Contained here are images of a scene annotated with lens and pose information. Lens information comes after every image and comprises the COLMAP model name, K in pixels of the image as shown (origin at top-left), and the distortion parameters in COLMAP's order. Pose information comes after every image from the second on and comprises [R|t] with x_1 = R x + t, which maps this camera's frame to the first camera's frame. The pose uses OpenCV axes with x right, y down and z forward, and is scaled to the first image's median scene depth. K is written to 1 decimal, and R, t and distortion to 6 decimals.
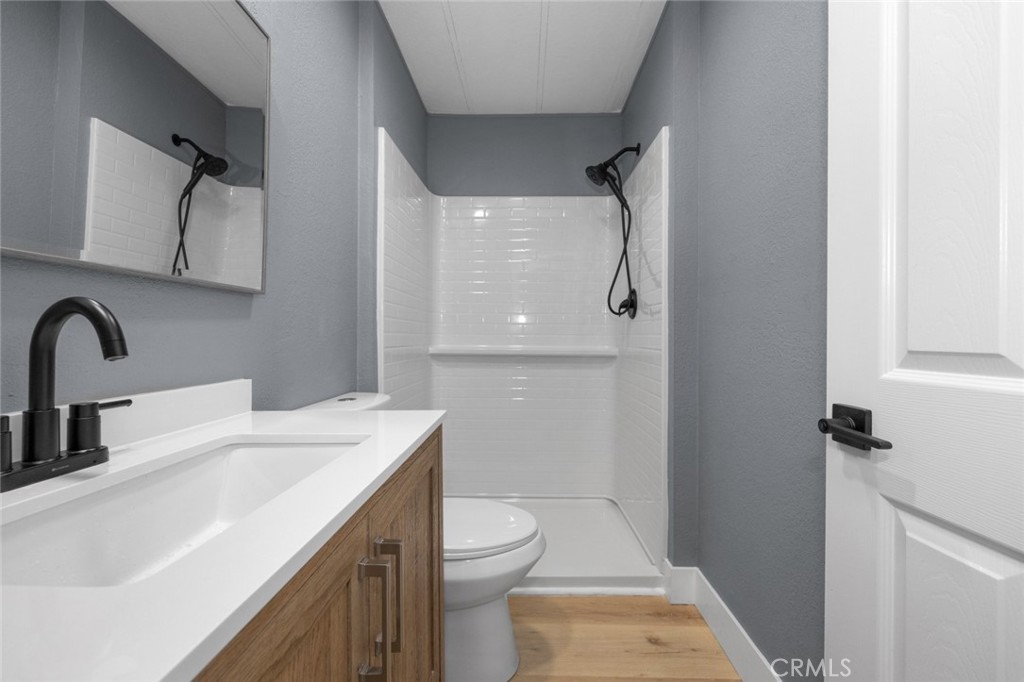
lens RADIAL K [[416.8, 0, 514.3], [0, 416.8, 337.9], [0, 0, 1]] dist [-0.001489, -0.000138]
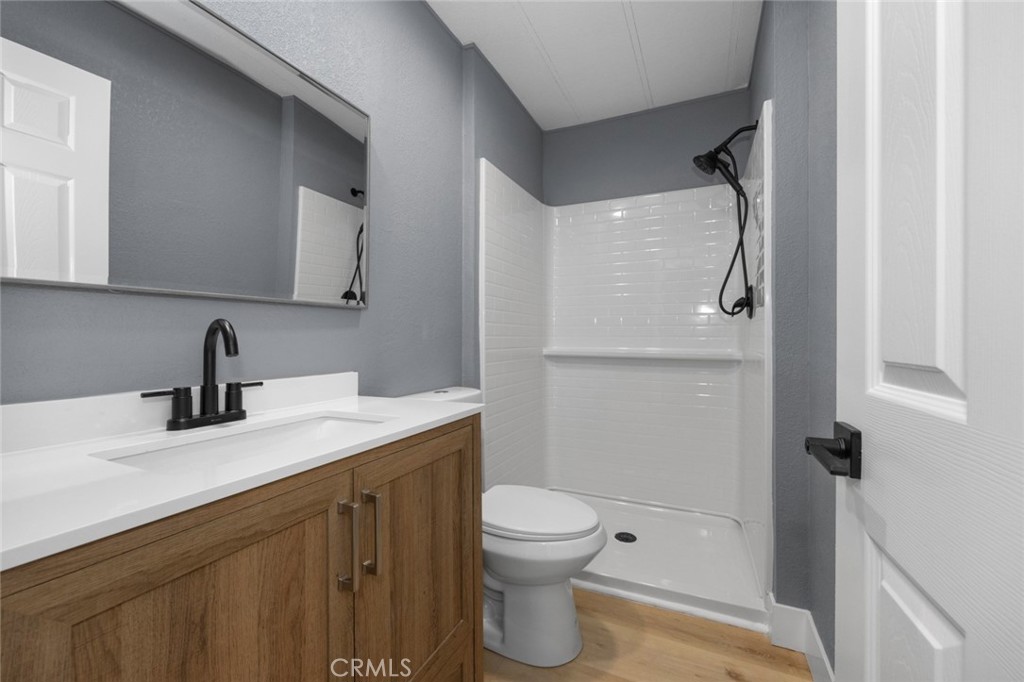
lens RADIAL K [[416.8, 0, 514.3], [0, 416.8, 337.9], [0, 0, 1]] dist [-0.001489, -0.000138]
pose [[0.914703, -0.001599, -0.404125, 0.242551], [0.001276, 0.999999, -0.001068, -0.006577], [0.404126, 0.000462, 0.914703, -0.021511]]
